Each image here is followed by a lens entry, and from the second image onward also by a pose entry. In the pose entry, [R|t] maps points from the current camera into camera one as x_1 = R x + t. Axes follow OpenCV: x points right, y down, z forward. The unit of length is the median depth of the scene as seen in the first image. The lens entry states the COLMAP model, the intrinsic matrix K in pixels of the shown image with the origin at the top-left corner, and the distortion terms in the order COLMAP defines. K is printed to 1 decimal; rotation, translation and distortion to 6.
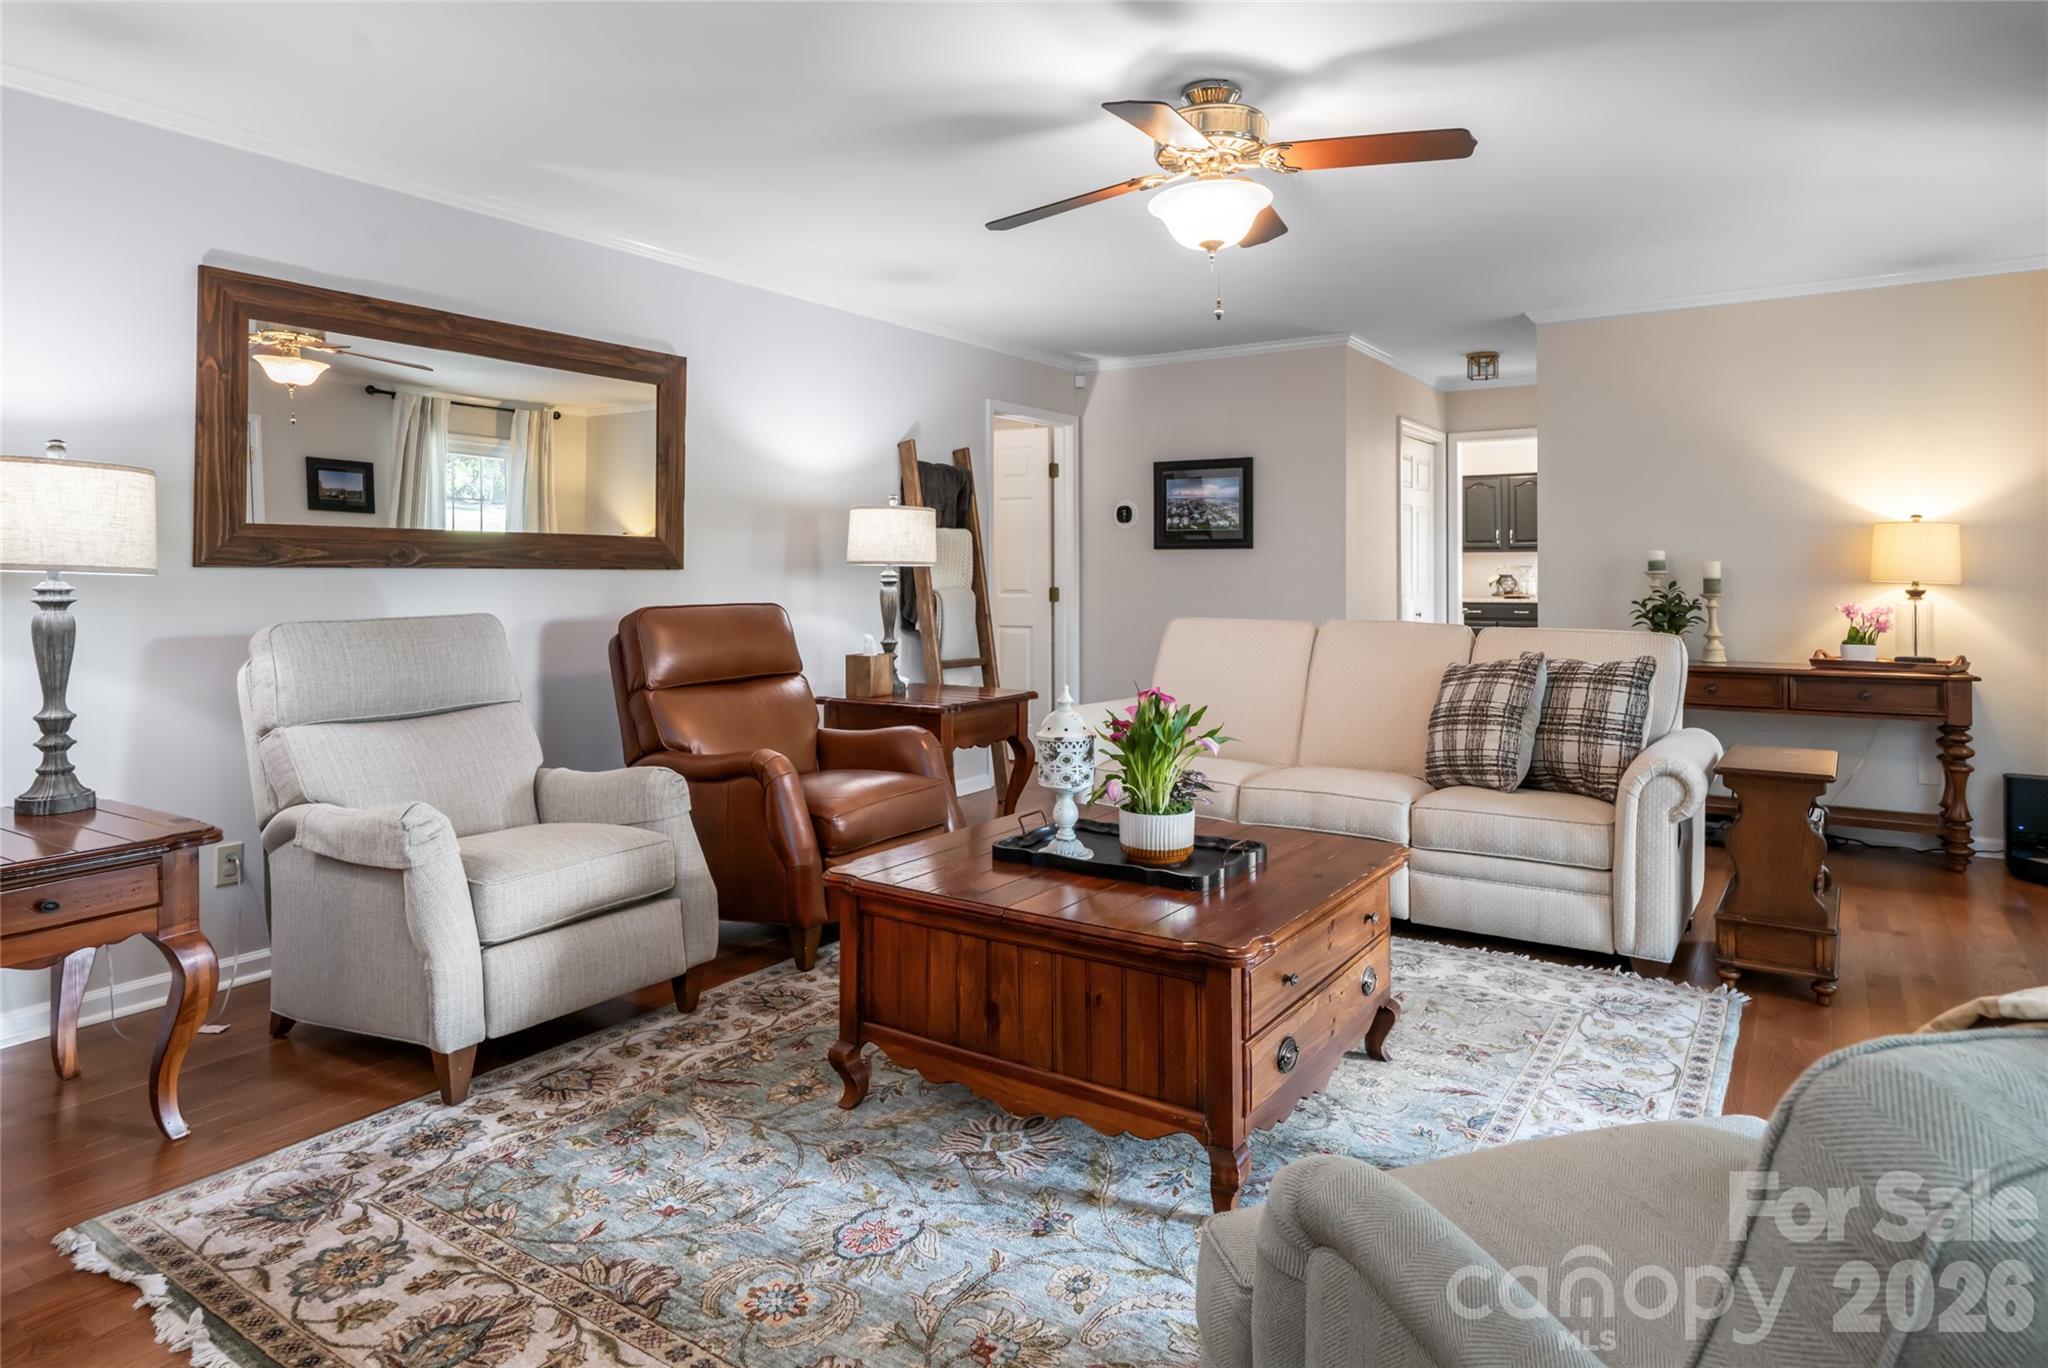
lens RADIAL K [[1261.1, 0, 974.9], [0, 1261.1, 579.6], [0, 0, 1]] dist [0.005194, 0.000252]
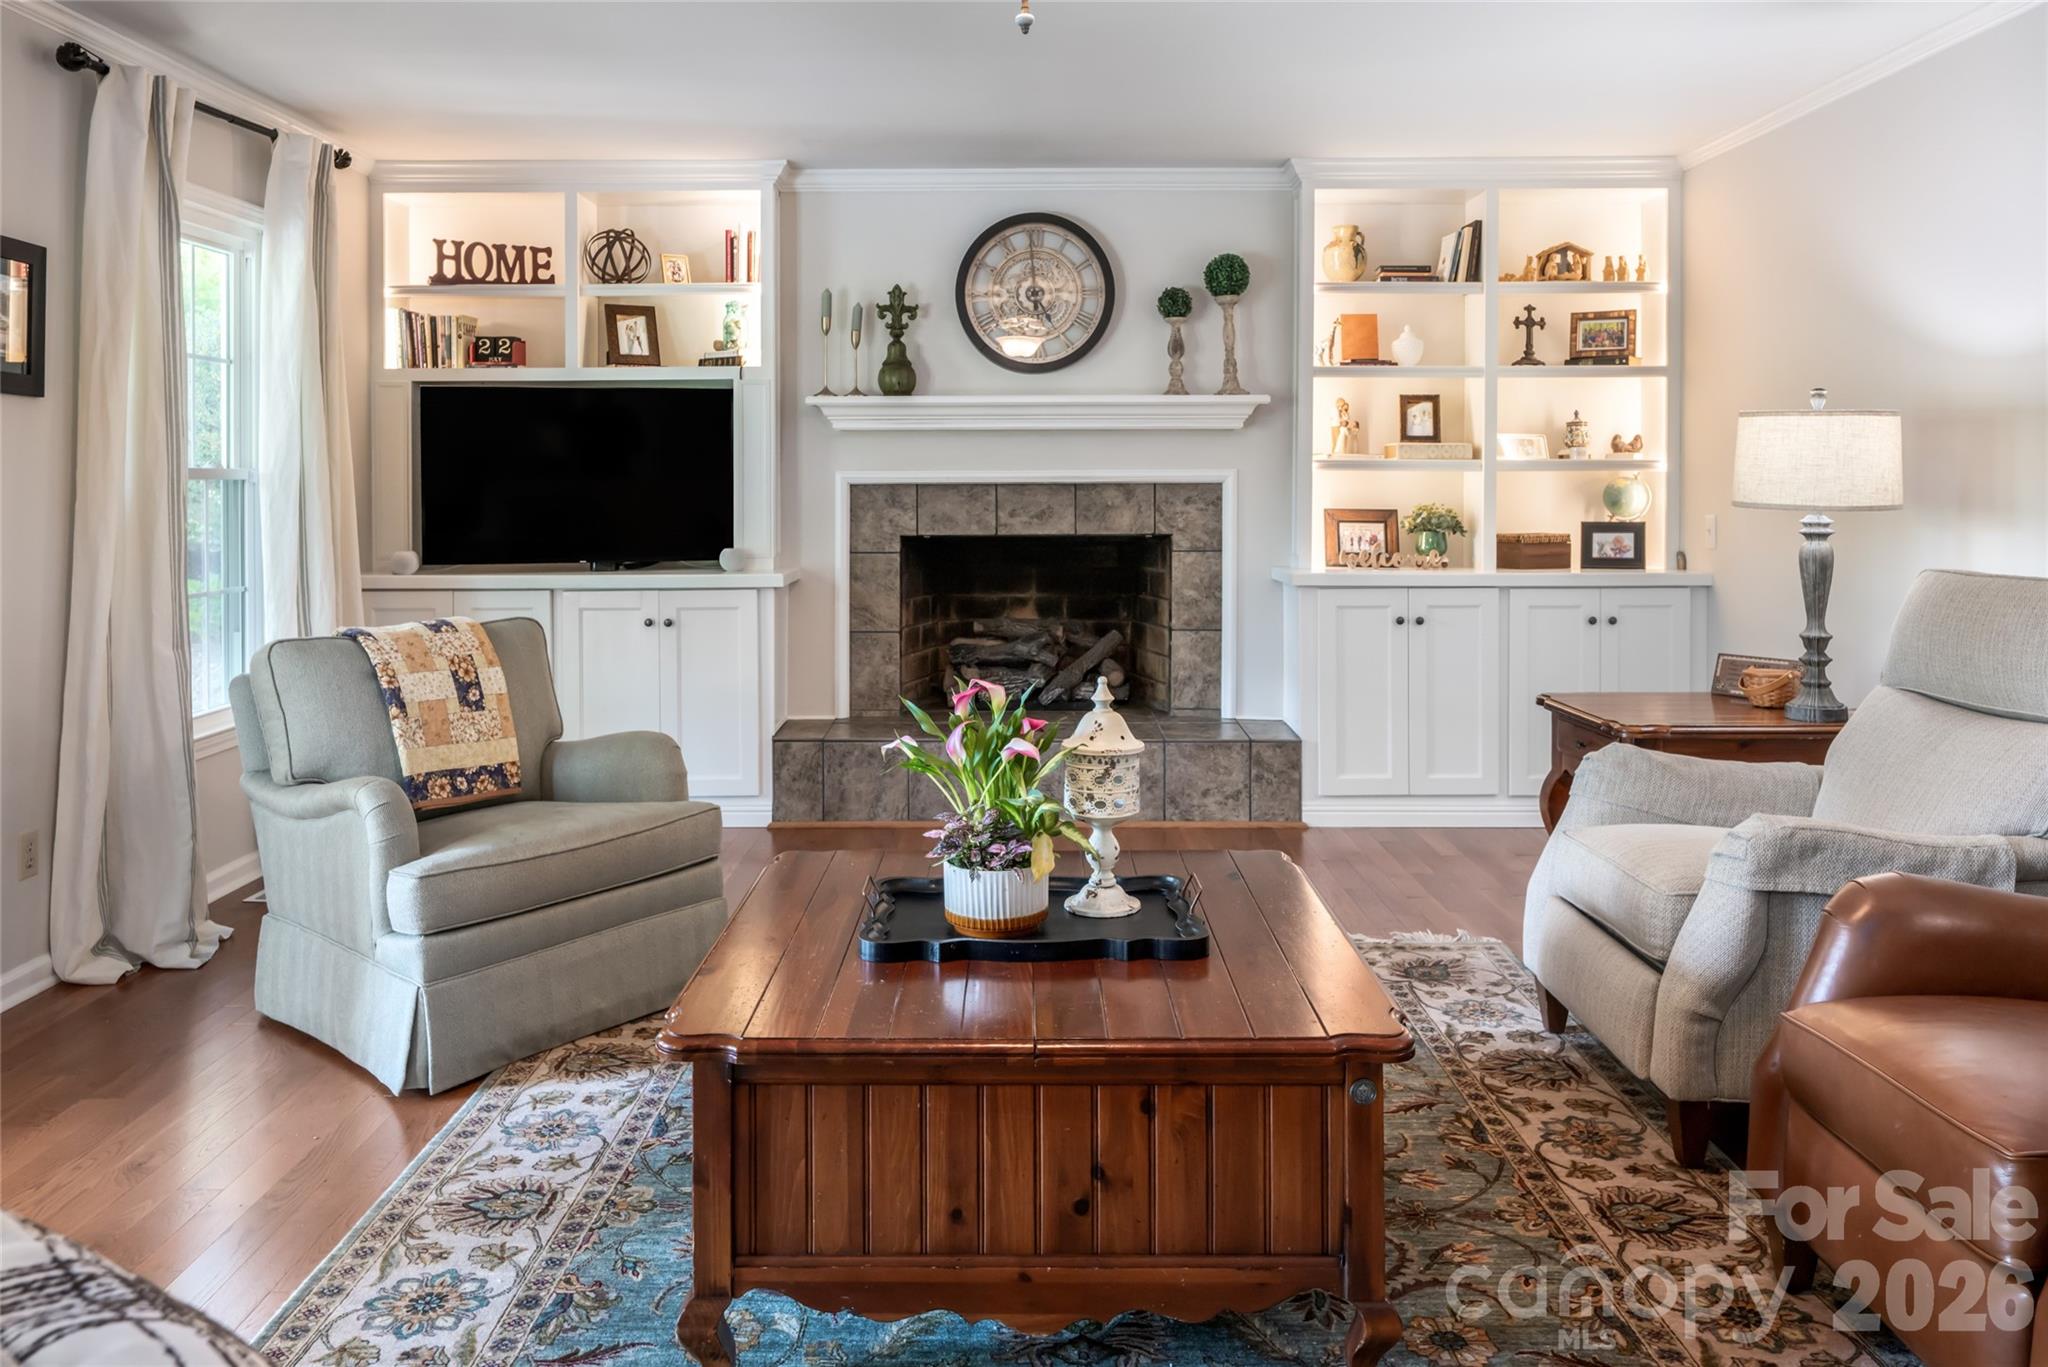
lens RADIAL K [[1449.0, 0, 981.4], [0, 1449.0, 480.3], [0, 0, 1]] dist [0.001279, 0.000393]
pose [[-0.834248, 0.000088, -0.551390, 0.577104], [-0.001294, 0.999997, 0.002119, -0.030179], [0.551388, 0.002481, -0.834245, 1.601953]]
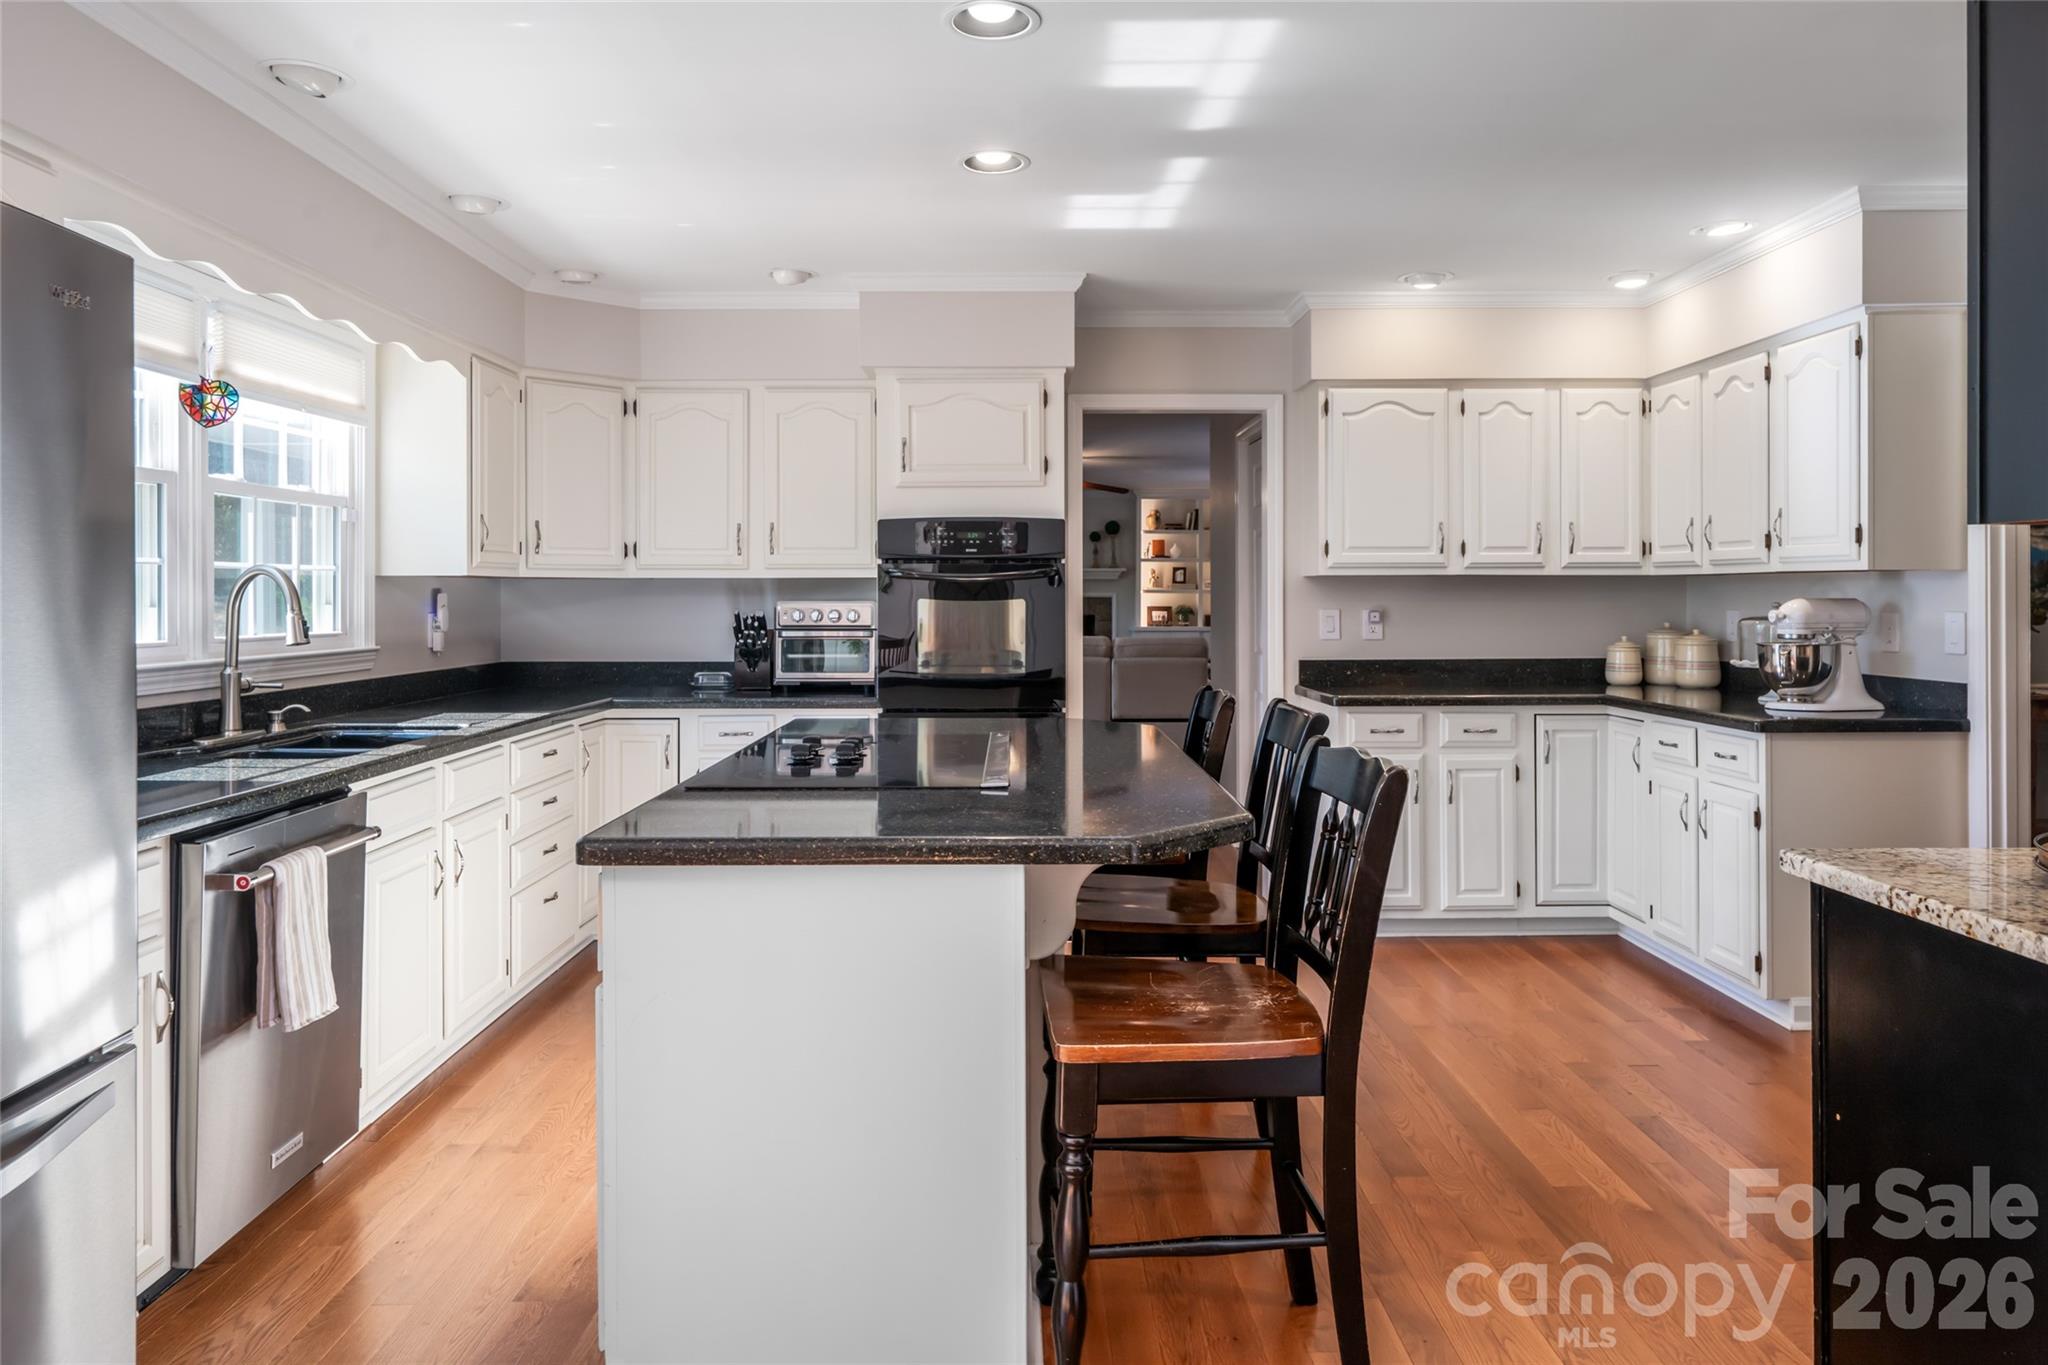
lens RADIAL K [[1326.9, 0, 1026.7], [0, 1326.9, 601.0], [0, 0, 1]] dist [0.001983, 0.002587]
pose [[-0.833281, -0.002087, -0.552846, 2.432349], [-0.001195, 0.999997, -0.001973, 0.001539], [0.552849, -0.000983, -0.833281, 4.366923]]
